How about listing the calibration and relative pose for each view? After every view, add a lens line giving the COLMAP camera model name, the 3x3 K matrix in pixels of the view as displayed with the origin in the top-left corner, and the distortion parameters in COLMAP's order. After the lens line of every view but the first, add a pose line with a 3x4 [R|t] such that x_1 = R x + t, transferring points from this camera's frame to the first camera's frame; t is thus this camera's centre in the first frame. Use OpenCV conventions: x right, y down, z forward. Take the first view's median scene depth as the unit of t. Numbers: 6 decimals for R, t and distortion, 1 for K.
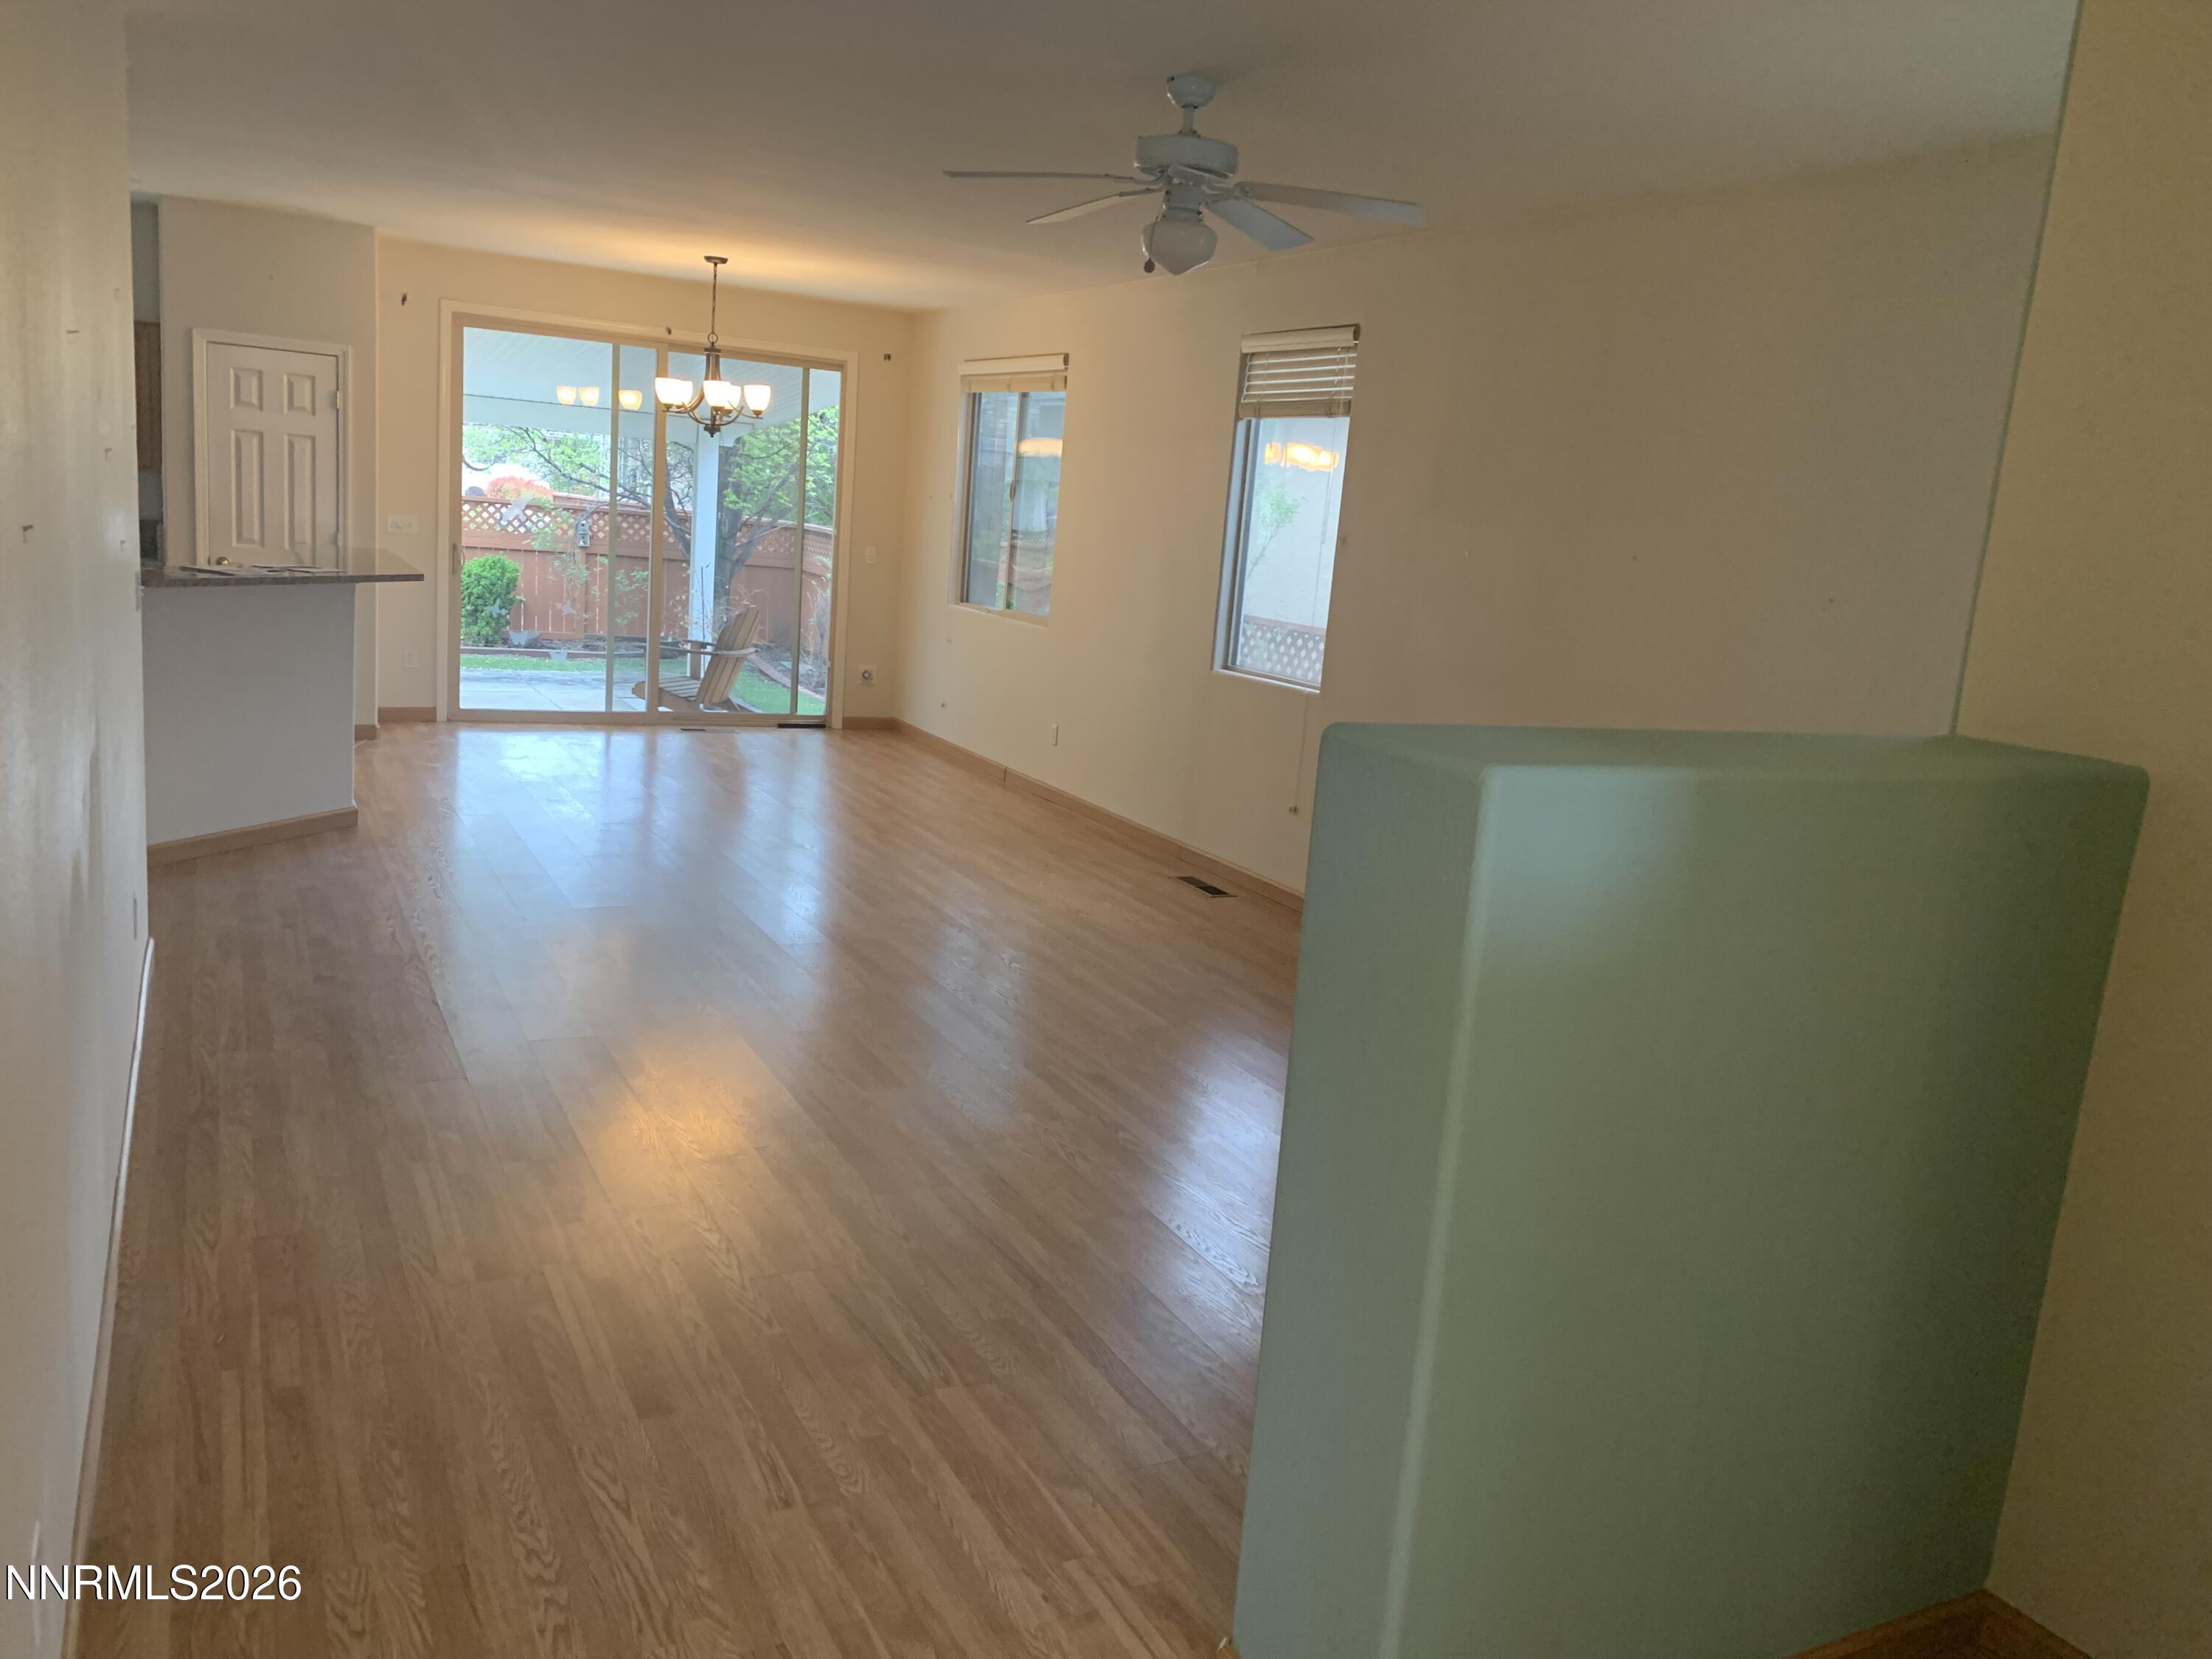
lens RADIAL K [[1681.7, 0, 1107.8], [0, 1681.7, 815.3], [0, 0, 1]] dist [0.007611, -0.000358]
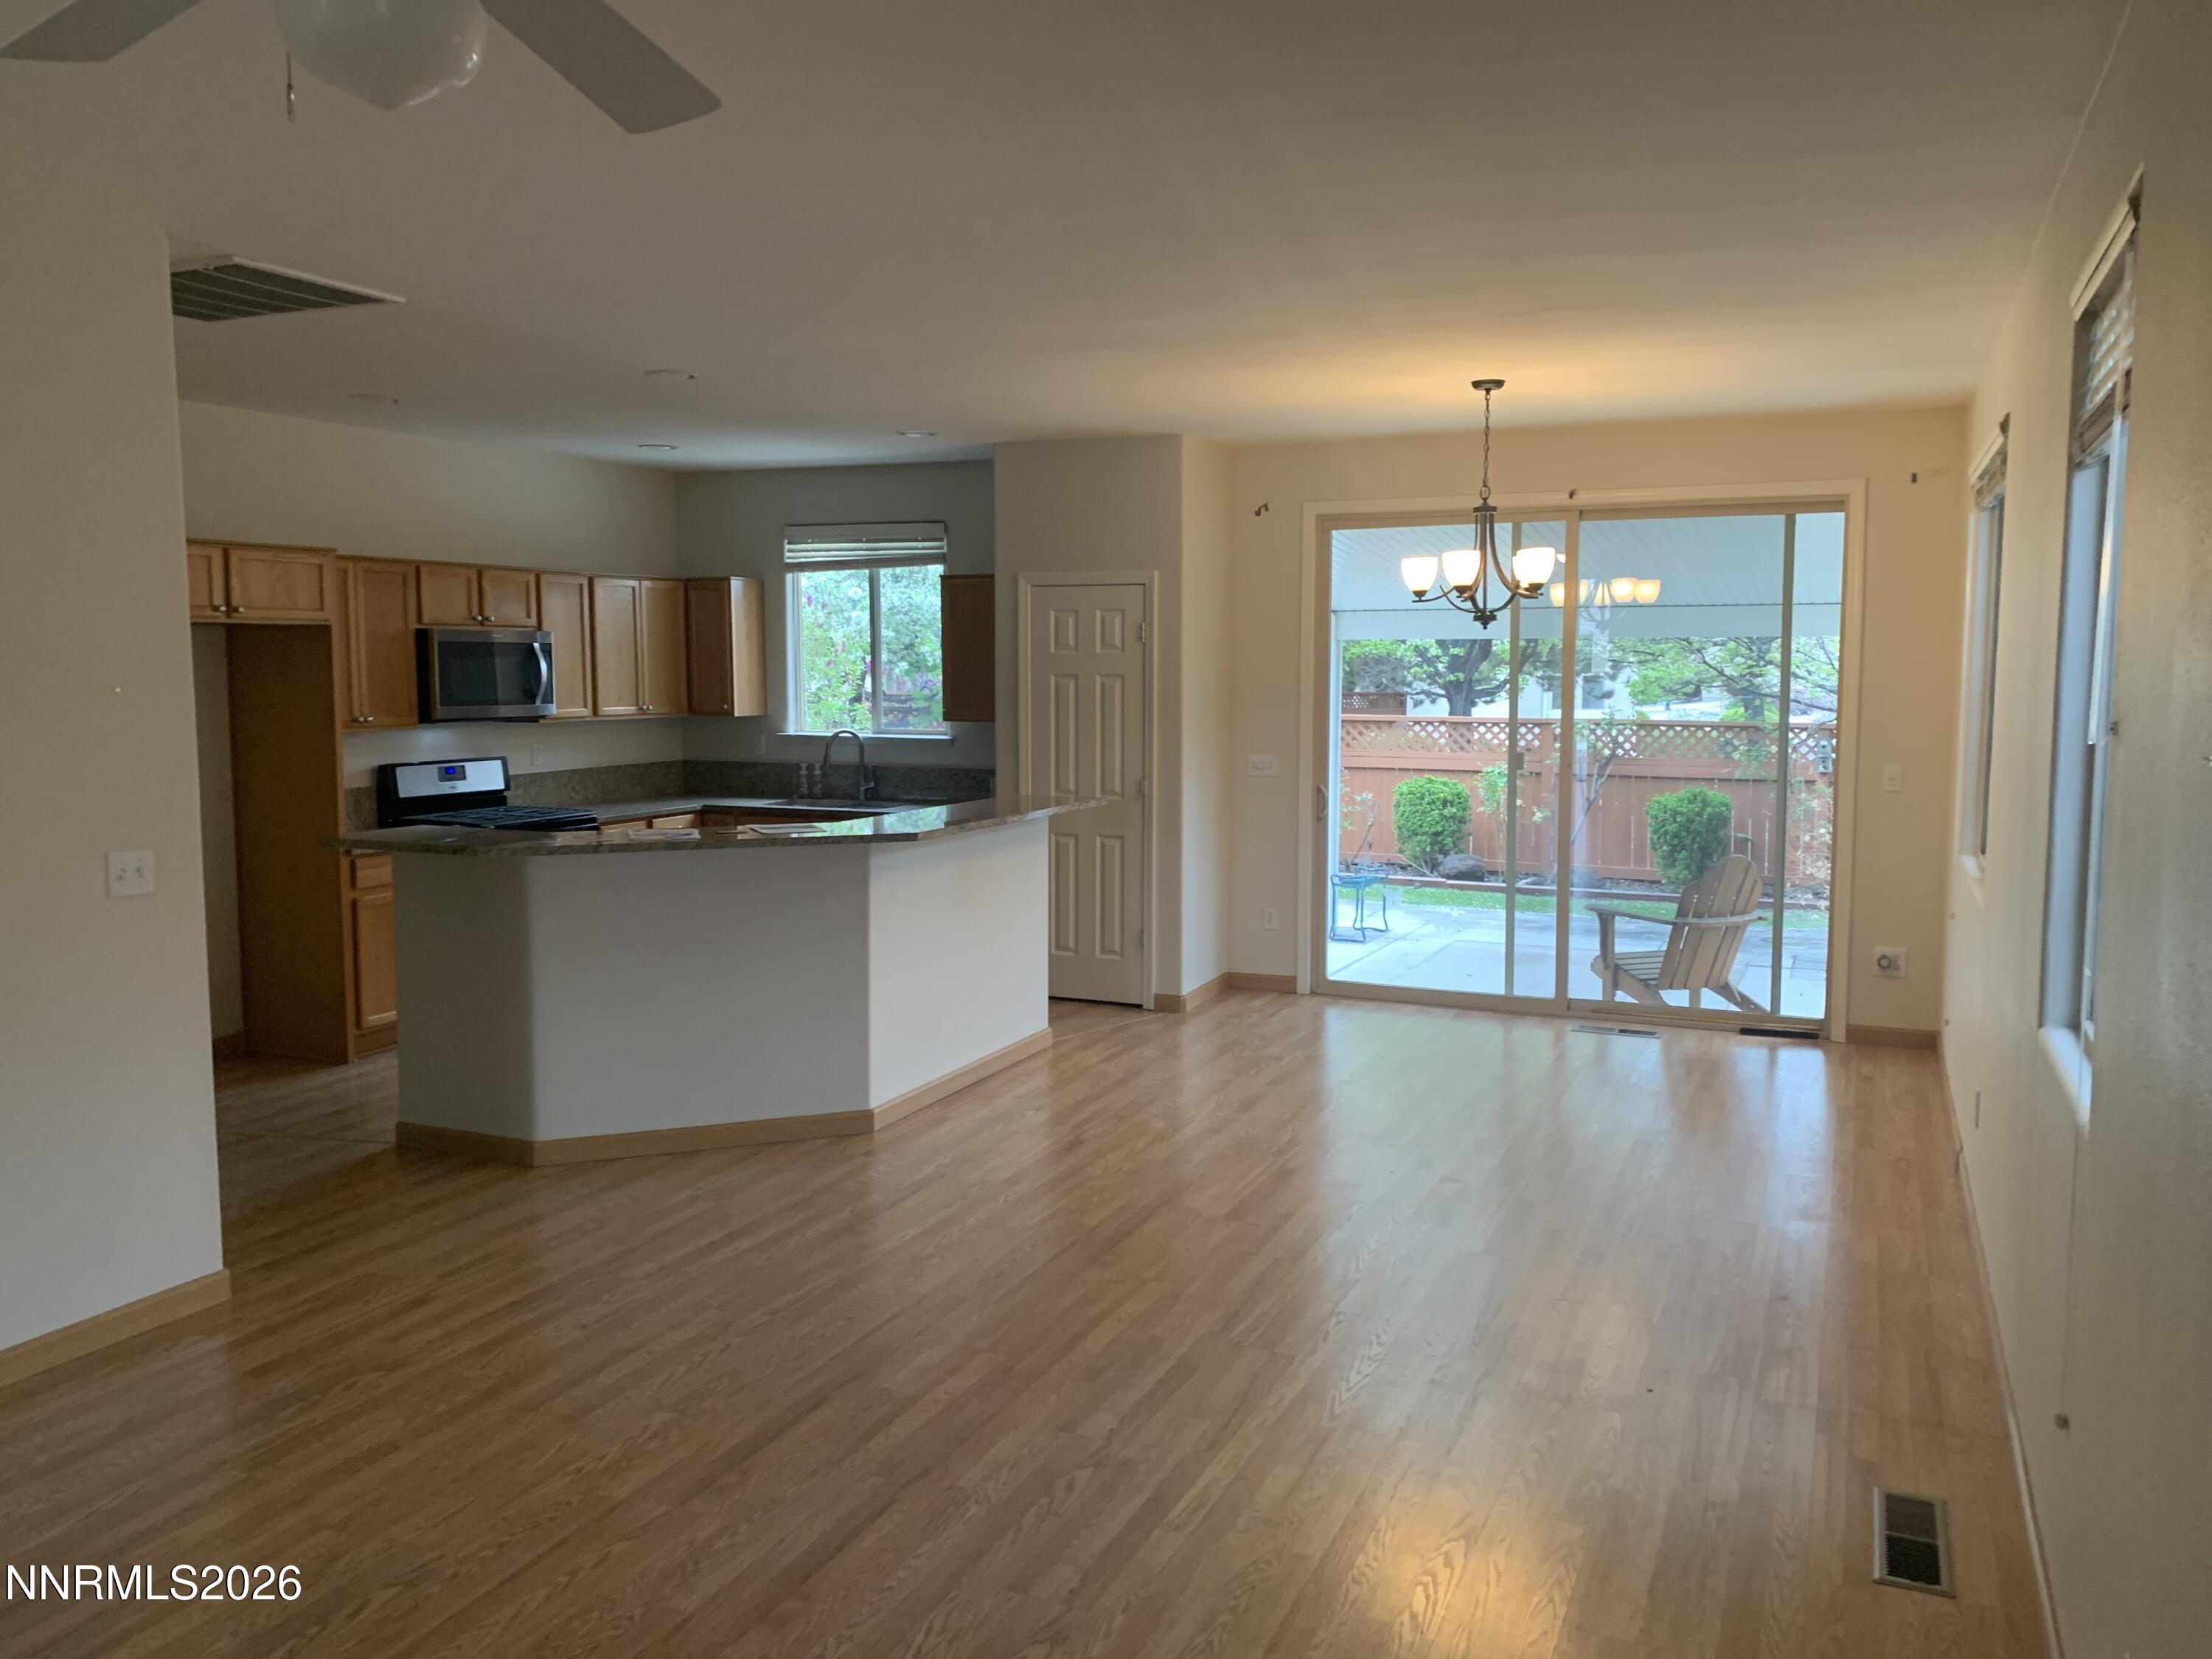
lens RADIAL K [[1658.4, 0, 1118.2], [0, 1658.4, 842.3], [0, 0, 1]] dist [0.031865, 0.000261]
pose [[0.615201, -0.000071, -0.788370, 0.208555], [-0.091464, 0.993241, -0.071463, -0.065246], [0.783046, 0.116071, 0.611037, 0.425265]]
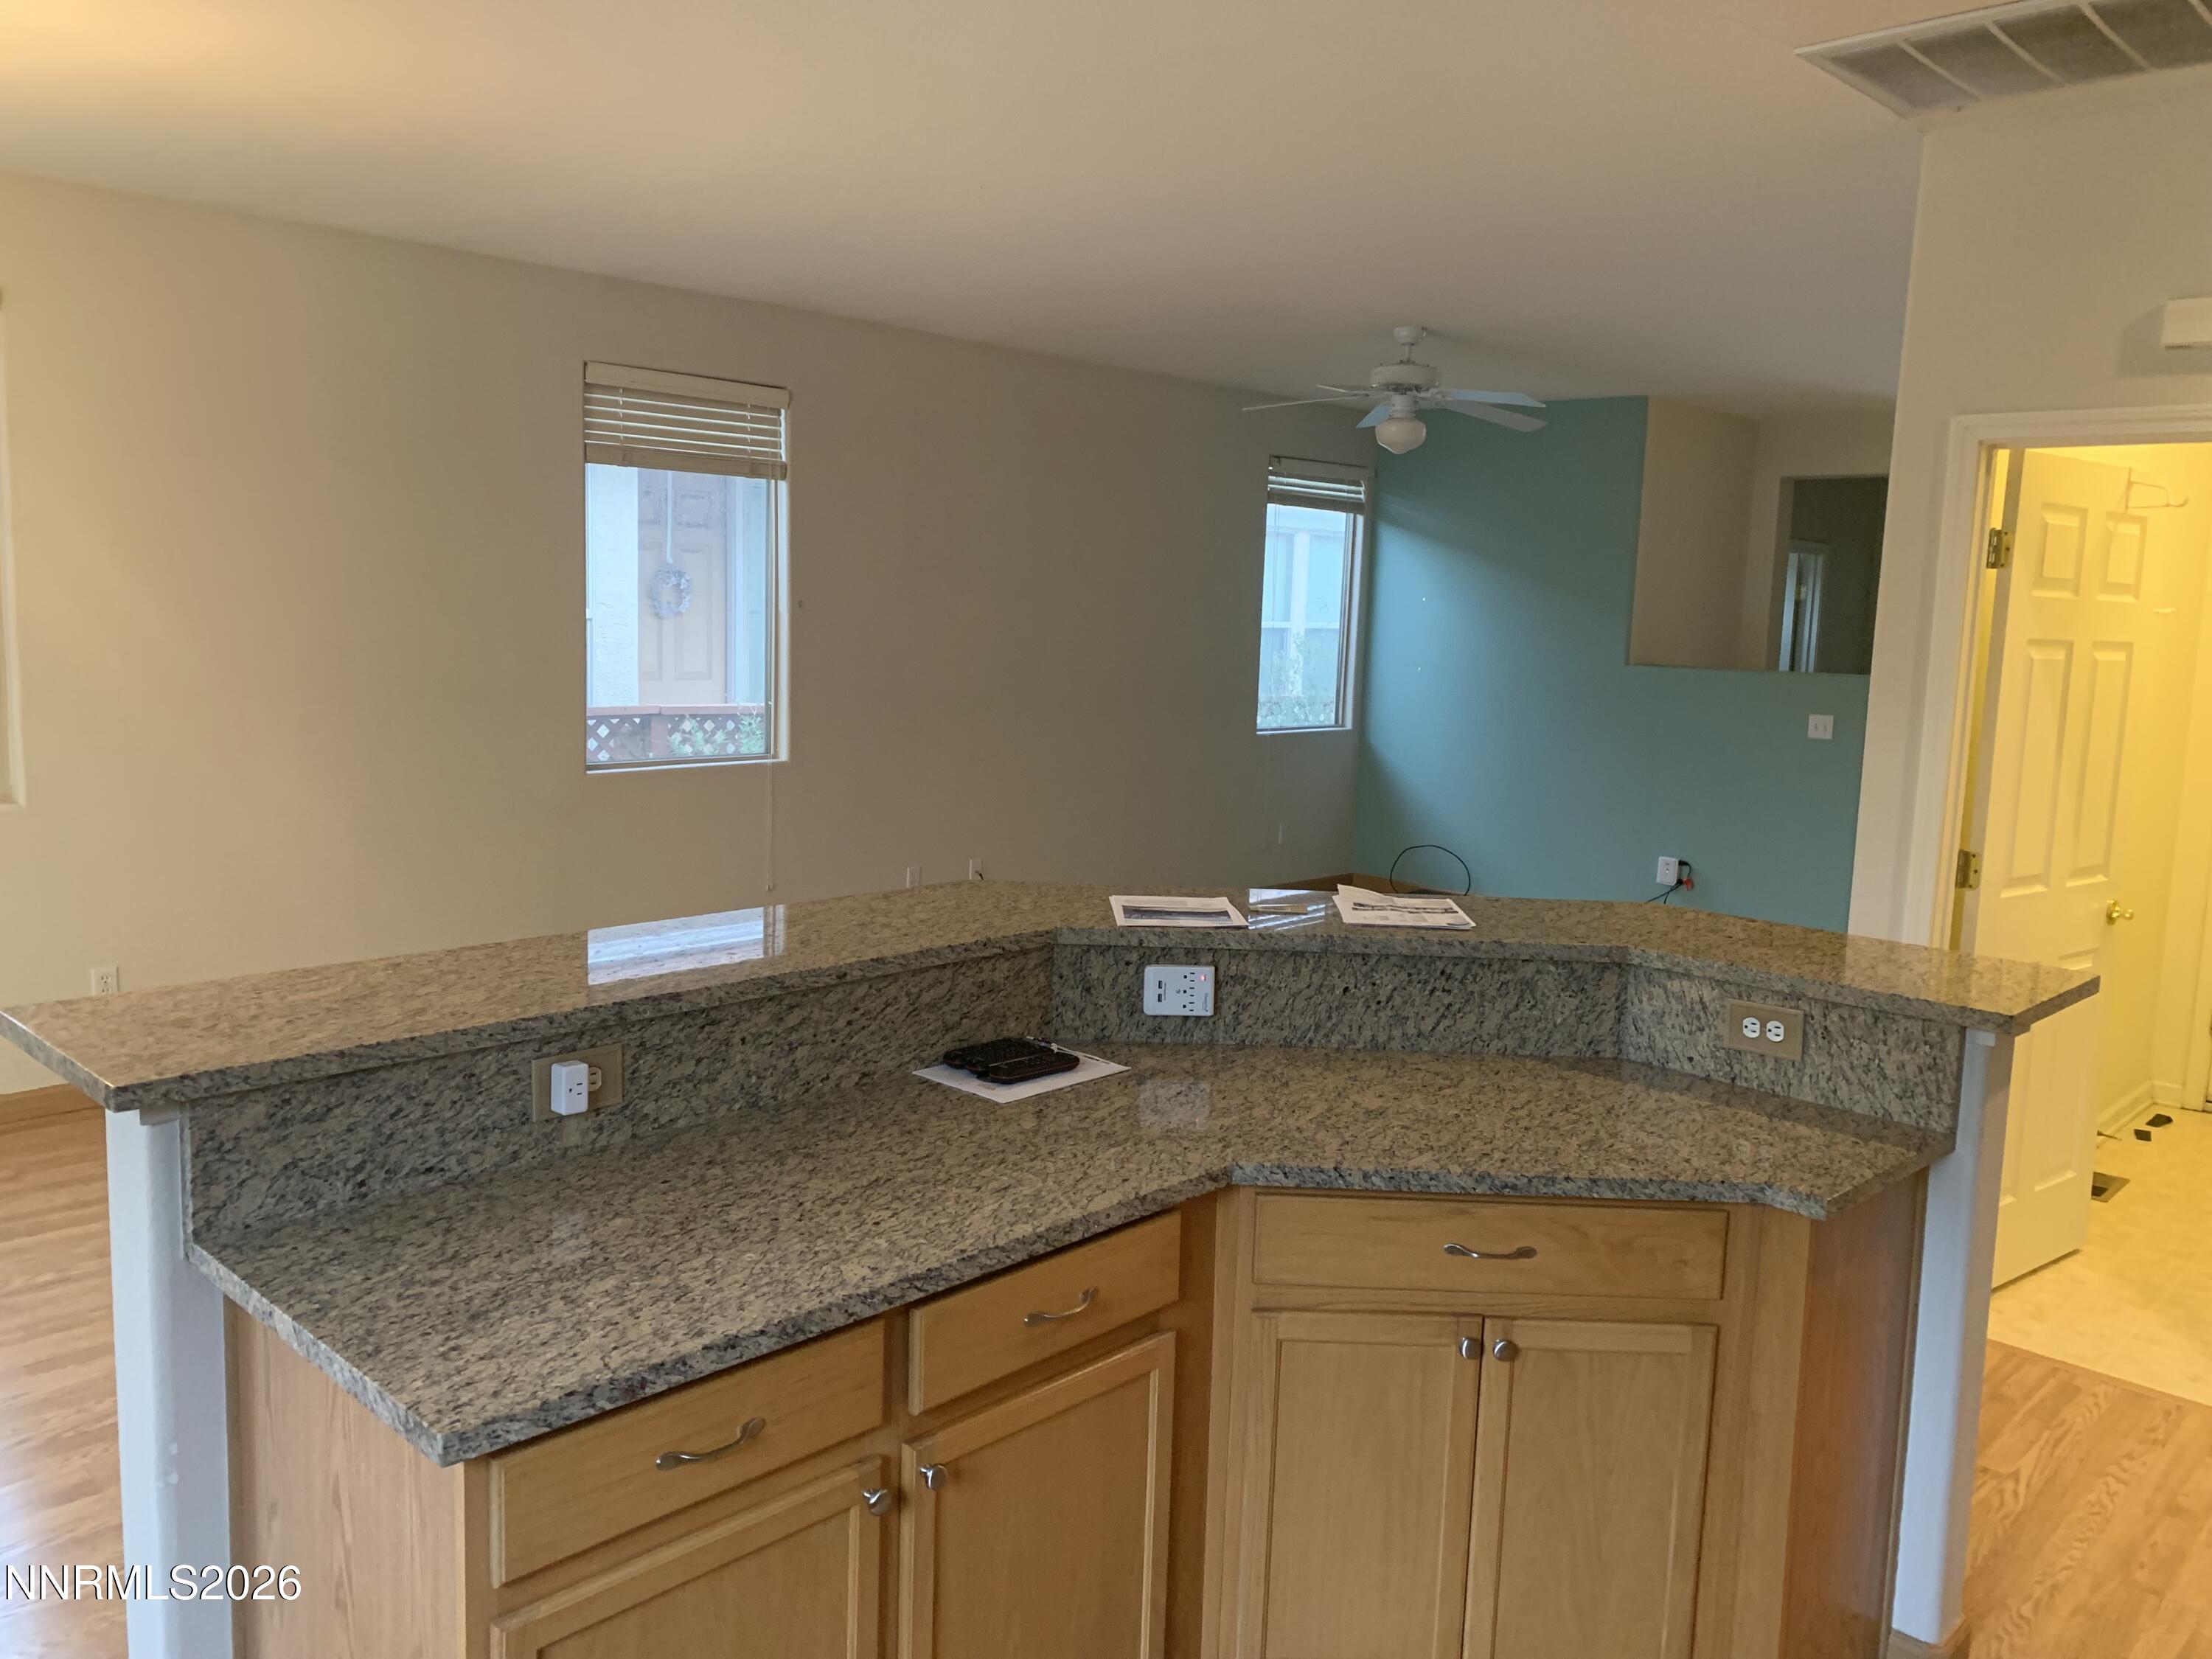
lens RADIAL K [[1681.7, 0, 1107.8], [0, 1681.7, 815.3], [0, 0, 1]] dist [0.007611, -0.000358]
pose [[-0.302919, -0.216395, 0.928124, -0.620048], [0.121836, 0.957096, 0.262914, -0.199527], [-0.945196, 0.192721, -0.263557, 0.767407]]
